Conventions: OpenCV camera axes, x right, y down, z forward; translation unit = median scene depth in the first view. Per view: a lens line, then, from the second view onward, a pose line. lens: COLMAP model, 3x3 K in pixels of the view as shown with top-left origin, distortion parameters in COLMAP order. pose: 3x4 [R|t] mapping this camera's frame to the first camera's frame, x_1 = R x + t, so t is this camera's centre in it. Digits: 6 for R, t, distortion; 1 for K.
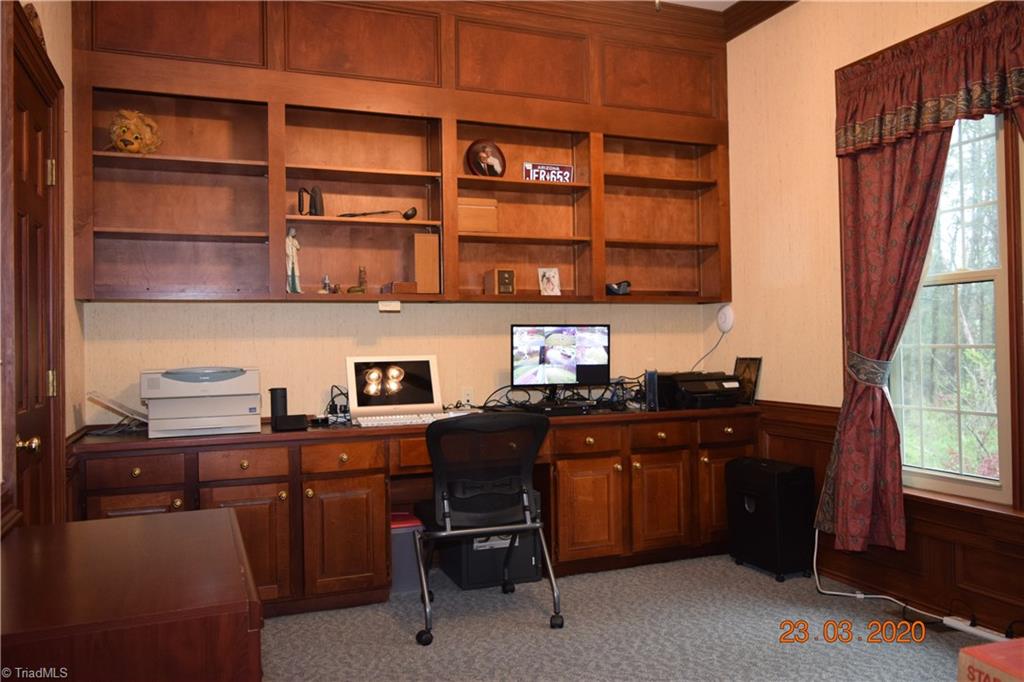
lens RADIAL K [[787.9, 0, 512.1], [0, 787.9, 339.5], [0, 0, 1]] dist [0.004373, -0.016012]
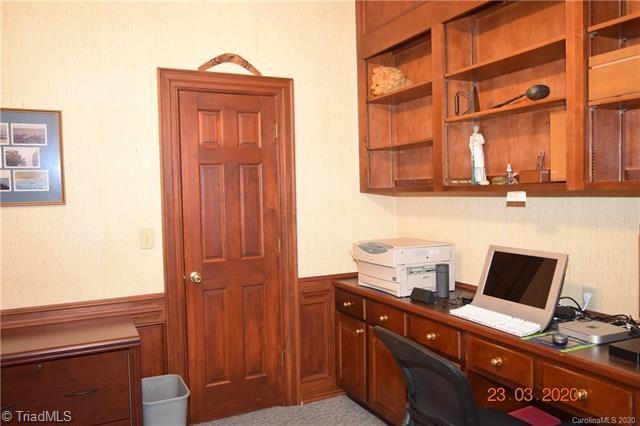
lens RADIAL K [[492.5, 0, 319.5], [0, 492.5, 212.7], [0, 0, 1]] dist [0.004373, -0.016012]
pose [[0.067689, 0.069680, -0.995270, 0.416001], [0.025590, 0.997109, 0.071549, -0.072337], [0.997378, -0.030312, 0.065710, 0.720816]]
